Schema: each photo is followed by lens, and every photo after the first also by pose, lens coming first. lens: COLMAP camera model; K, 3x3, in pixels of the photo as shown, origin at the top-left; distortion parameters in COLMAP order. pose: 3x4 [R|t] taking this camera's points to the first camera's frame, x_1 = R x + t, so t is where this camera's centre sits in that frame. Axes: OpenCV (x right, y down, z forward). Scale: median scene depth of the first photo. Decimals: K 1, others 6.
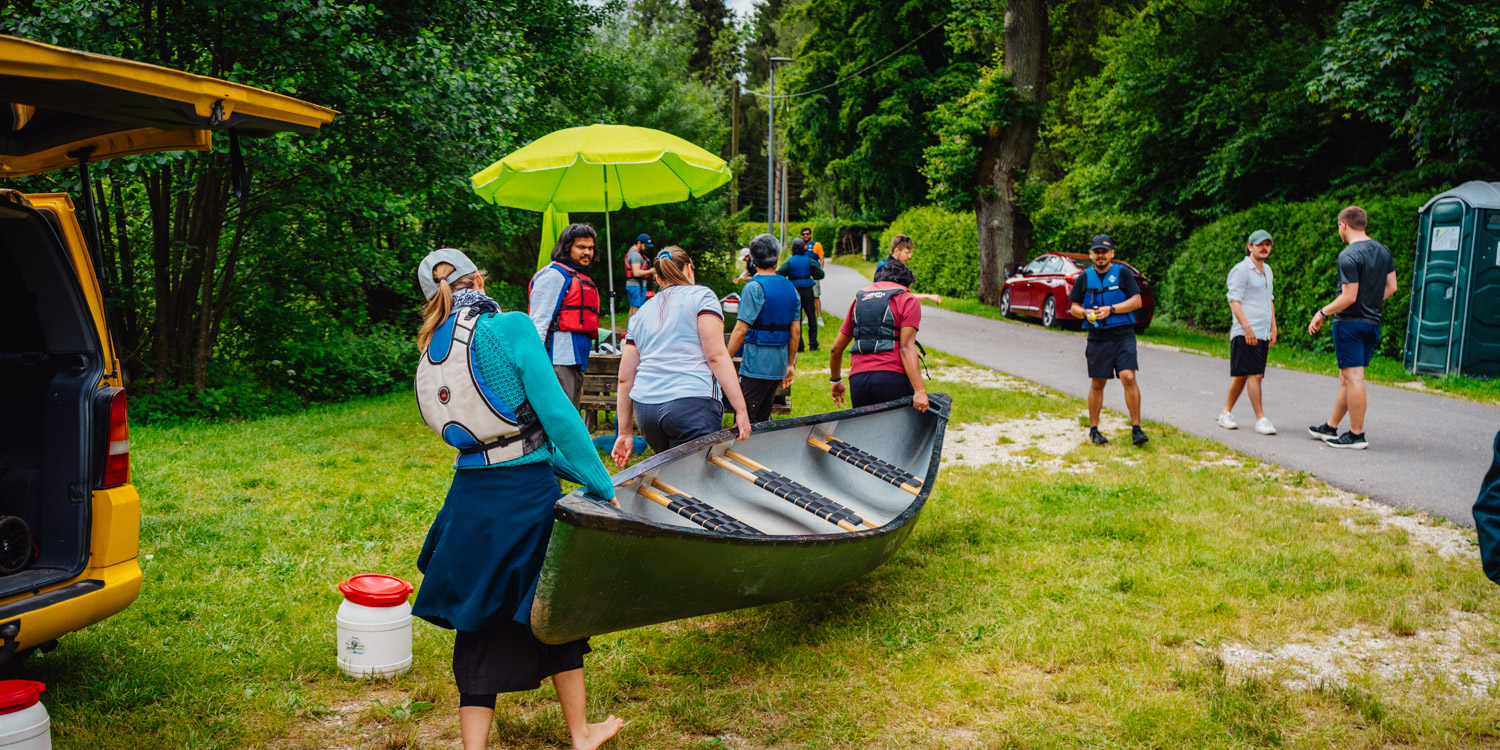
lens RADIAL K [[1399.2, 0, 736.4], [0, 1399.2, 446.2], [0, 0, 1]] dist [-0.006114, 0.000000]
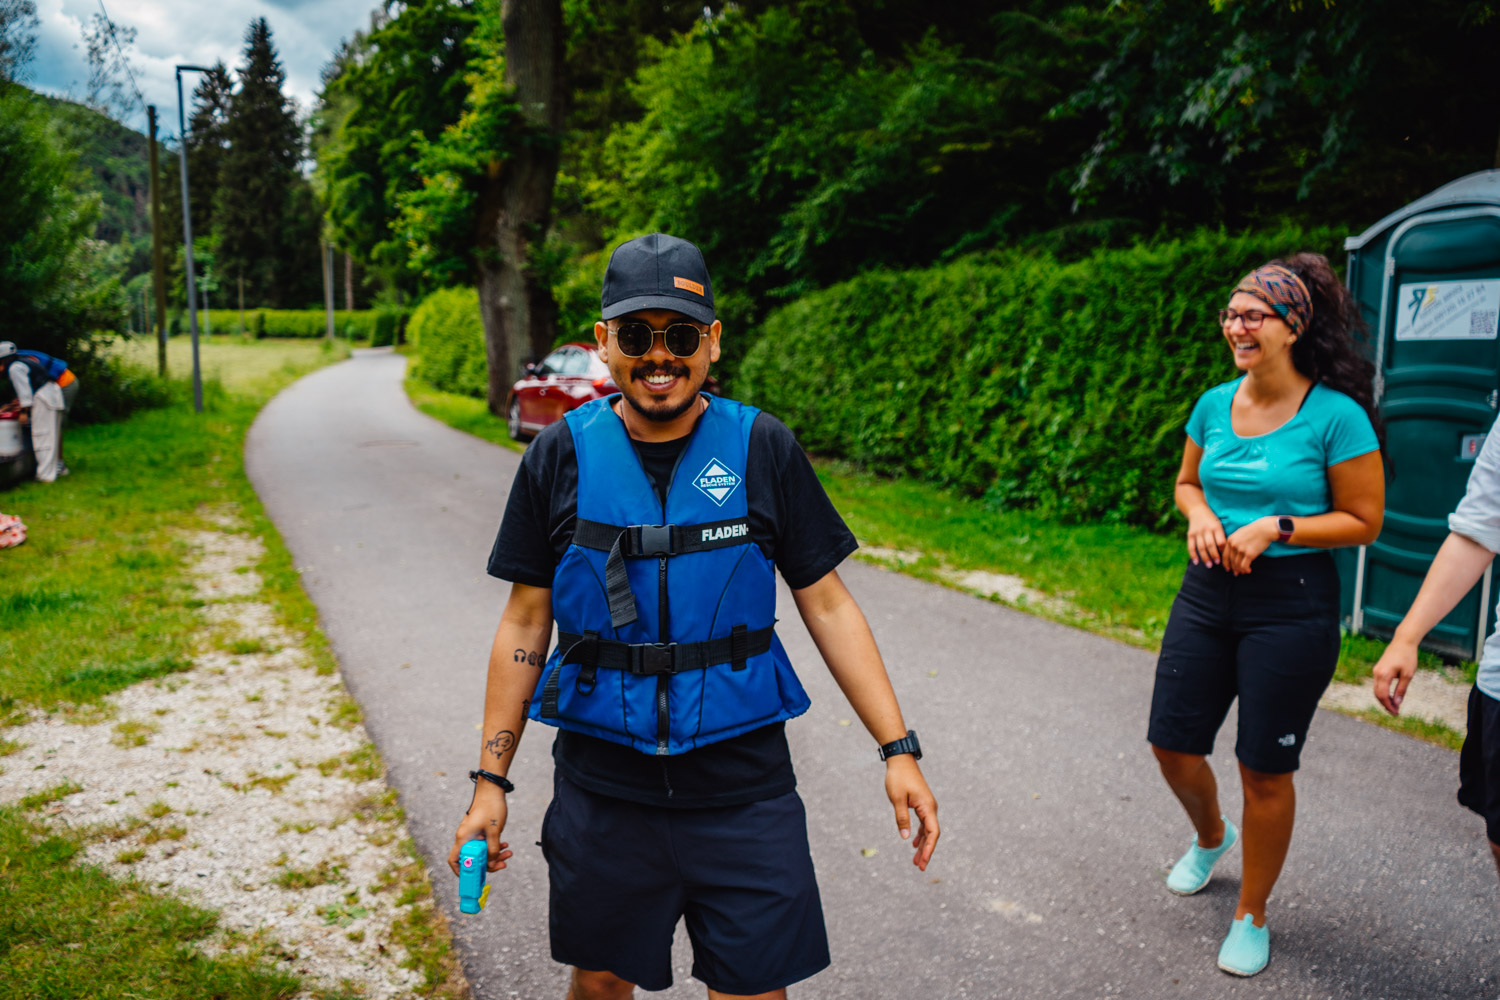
lens RADIAL K [[1232.2, 0, 752.0], [0, 1232.2, 502.4], [0, 0, 1]] dist [-0.014544, 0.040096]
pose [[0.948456, -0.046959, 0.313411, 0.098967], [0.048837, 0.998805, 0.001860, -0.050474], [-0.313124, 0.013542, 0.949616, 0.353183]]
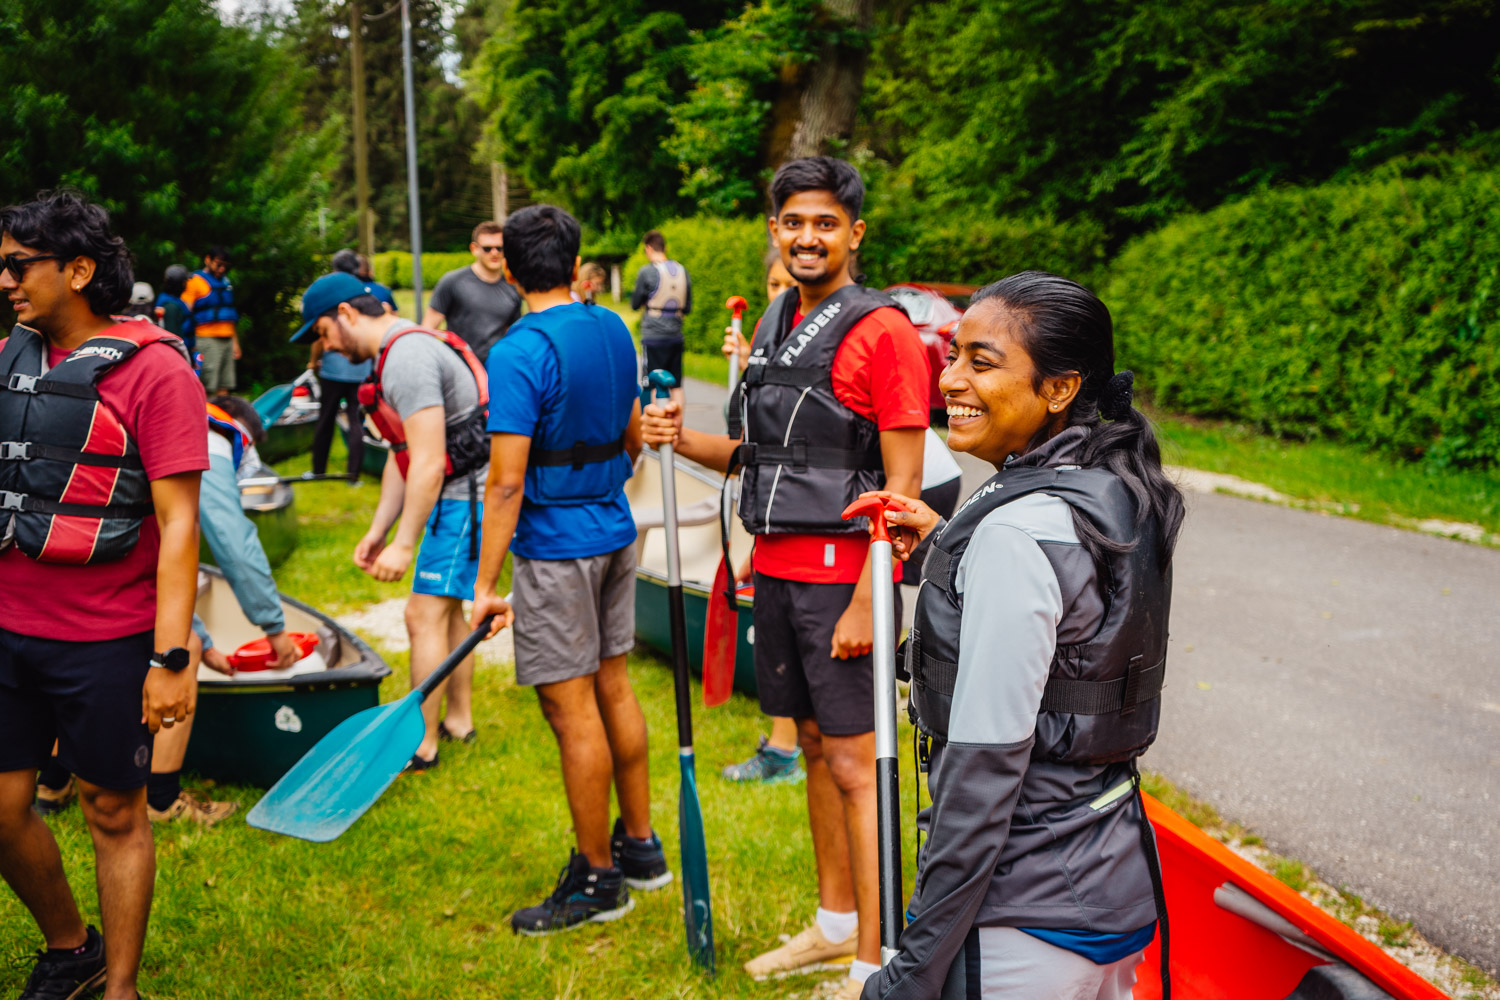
lens RADIAL K [[1746.4, 0, 792.3], [0, 1746.4, 509.0], [0, 0, 1]] dist [0.002831, 0.000000]
pose [[0.983304, -0.043118, 0.176791, 0.048048], [0.045404, 0.998929, -0.008906, -0.038607], [-0.176217, 0.016784, 0.984208, 0.280673]]
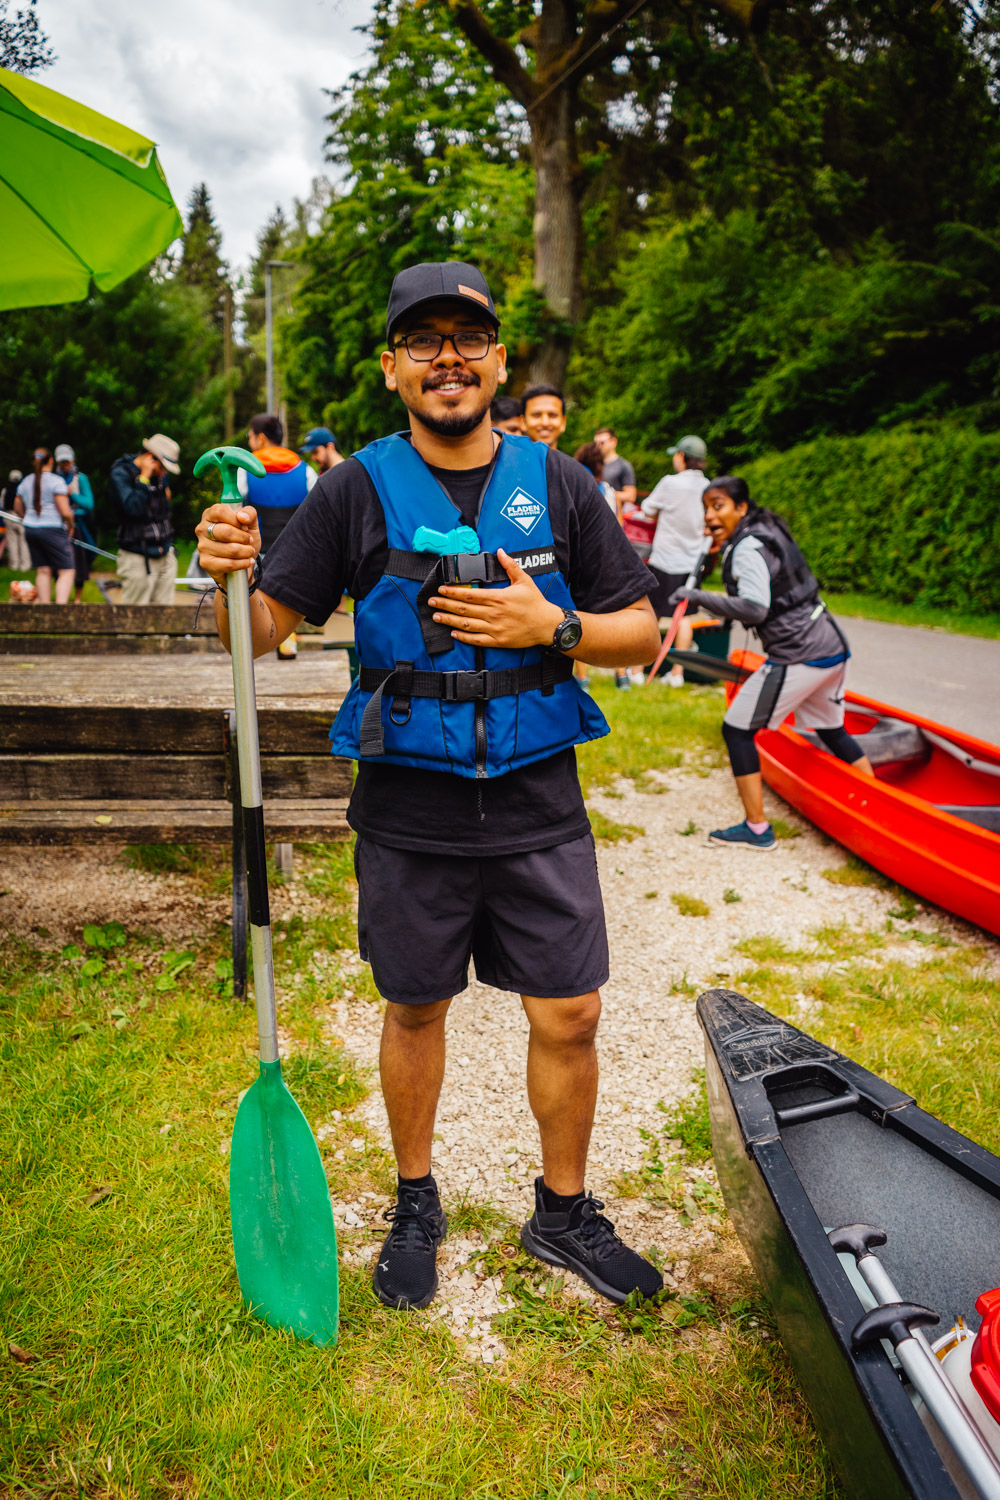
lens RADIAL K [[1232.2, 0, 492.7], [0, 1232.2, 748.3], [0, 0, 1]] dist [-0.014544, 0.040096]
pose [[0.979899, -0.023143, 0.198148, 0.003446], [0.010912, 0.997979, 0.062600, -0.020721], [-0.199197, -0.059180, 0.978171, 0.207667]]
